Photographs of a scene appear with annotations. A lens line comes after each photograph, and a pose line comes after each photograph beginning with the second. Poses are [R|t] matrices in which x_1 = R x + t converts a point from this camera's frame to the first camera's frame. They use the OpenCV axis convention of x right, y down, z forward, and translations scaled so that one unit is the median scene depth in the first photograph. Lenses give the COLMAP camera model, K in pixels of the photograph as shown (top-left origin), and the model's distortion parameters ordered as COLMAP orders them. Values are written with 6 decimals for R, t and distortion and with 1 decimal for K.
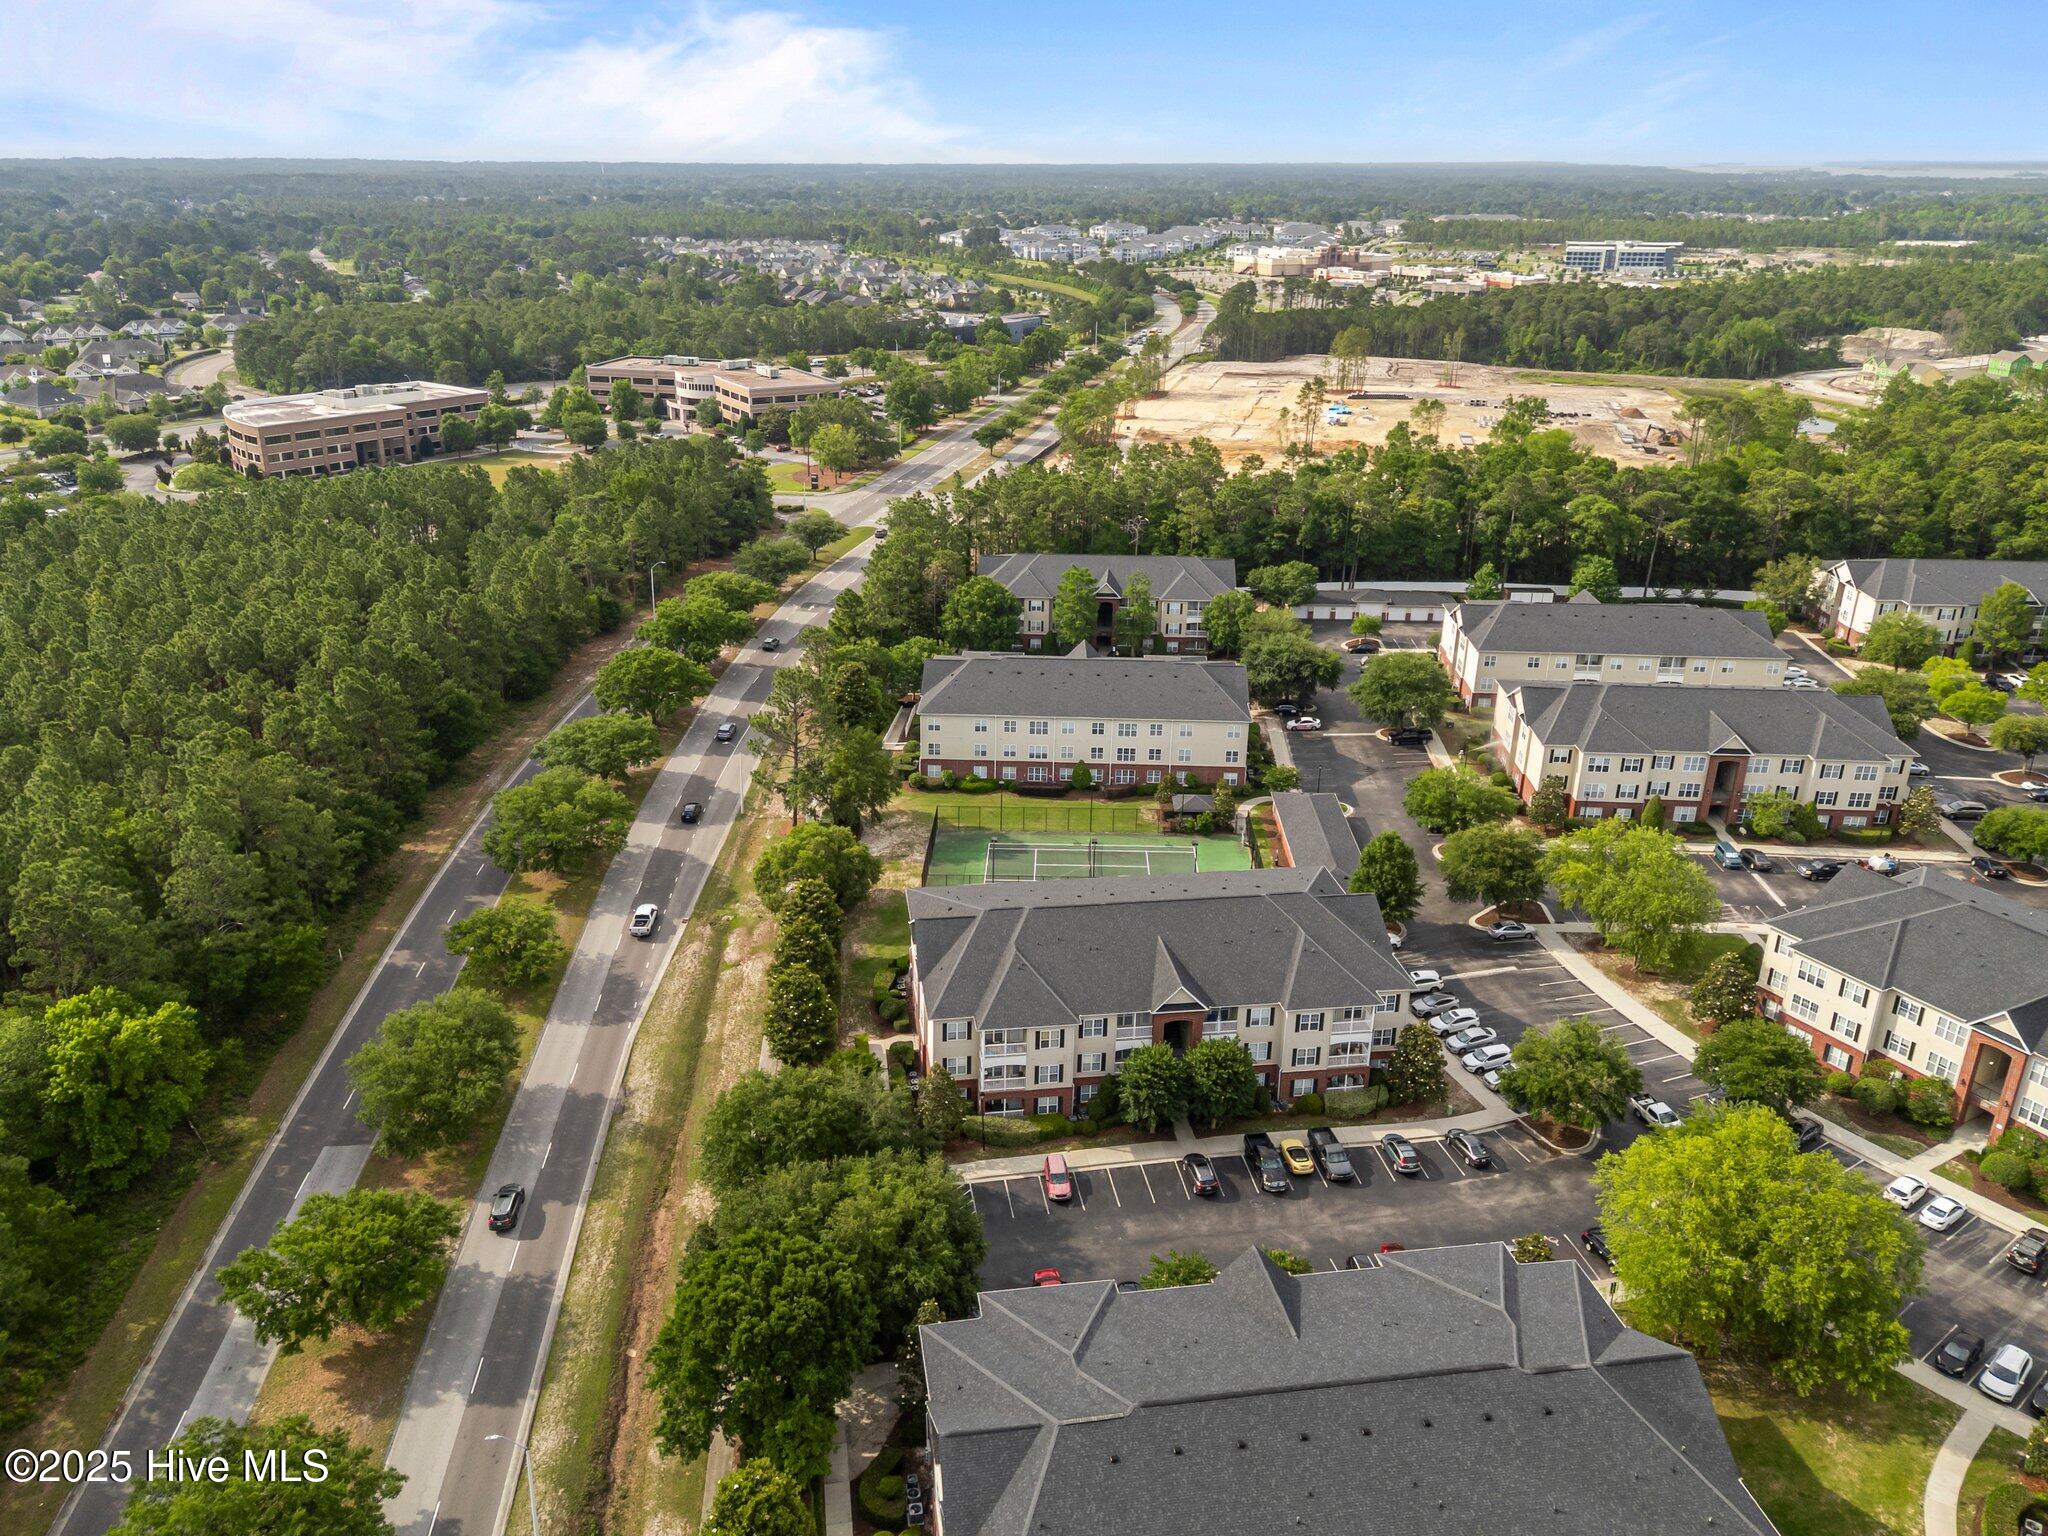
lens RADIAL K [[1510.5, 0, 1034.0], [0, 1510.5, 756.8], [0, 0, 1]] dist [0.072460, -0.075876]
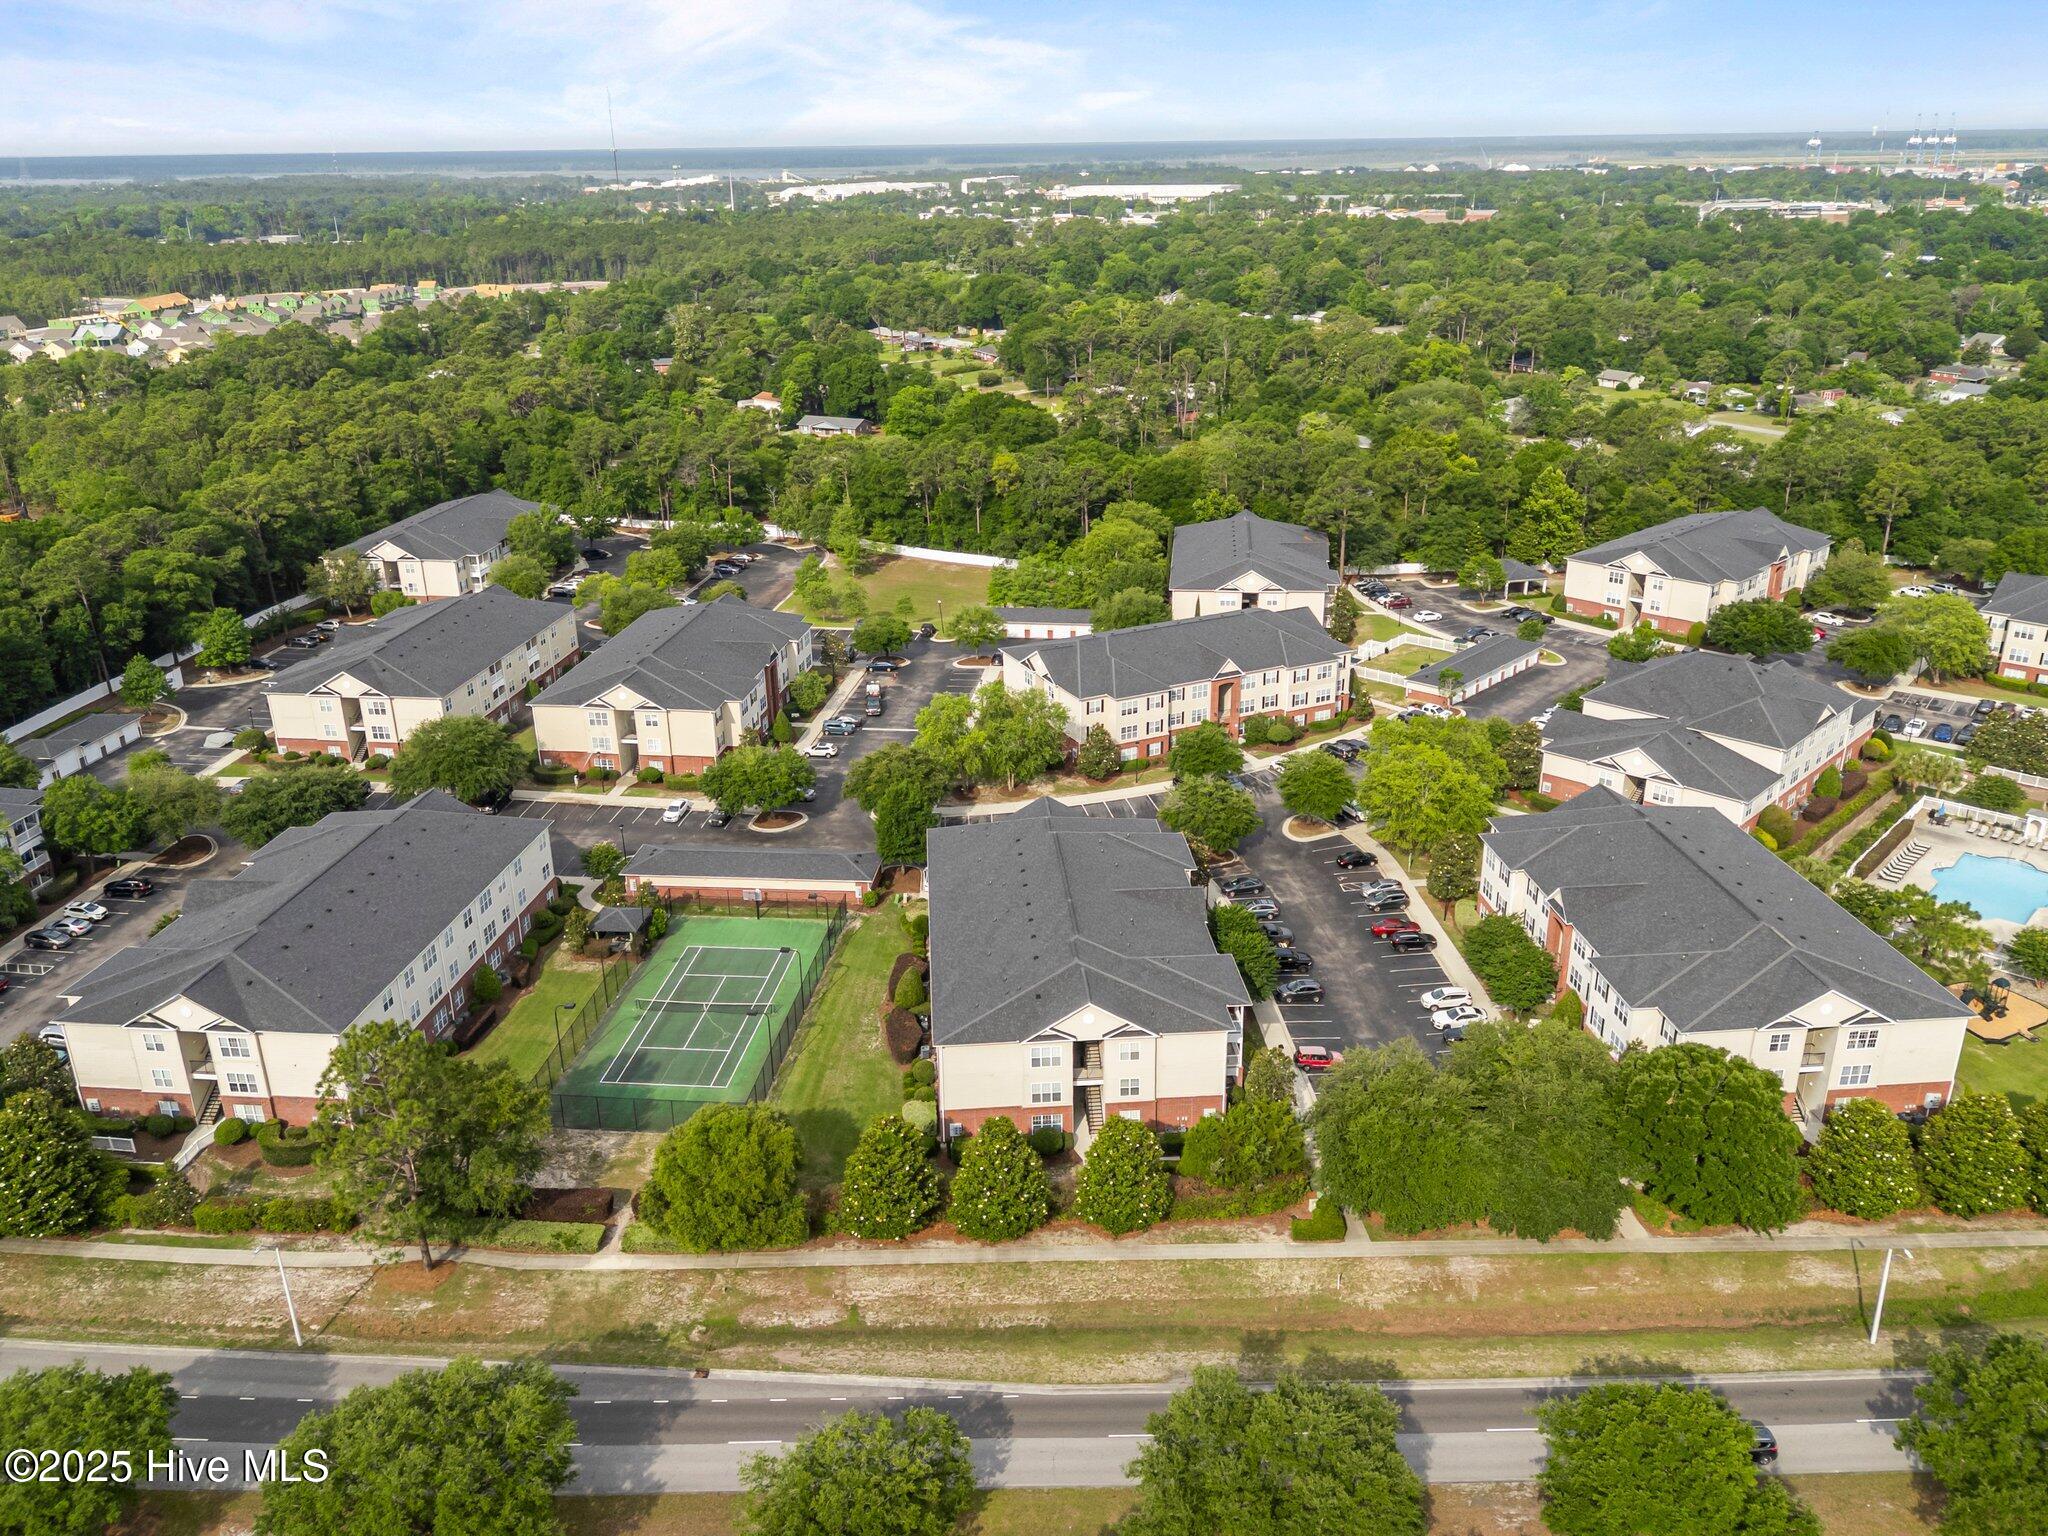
lens RADIAL K [[1501.4, 0, 1018.5], [0, 1501.4, 760.6], [0, 0, 1]] dist [0.055136, -0.000611]
pose [[0.077969, -0.379995, 0.921697, -0.704101], [0.376066, 0.867424, 0.325807, -0.268817], [-0.923306, 0.321216, 0.210536, 0.666011]]
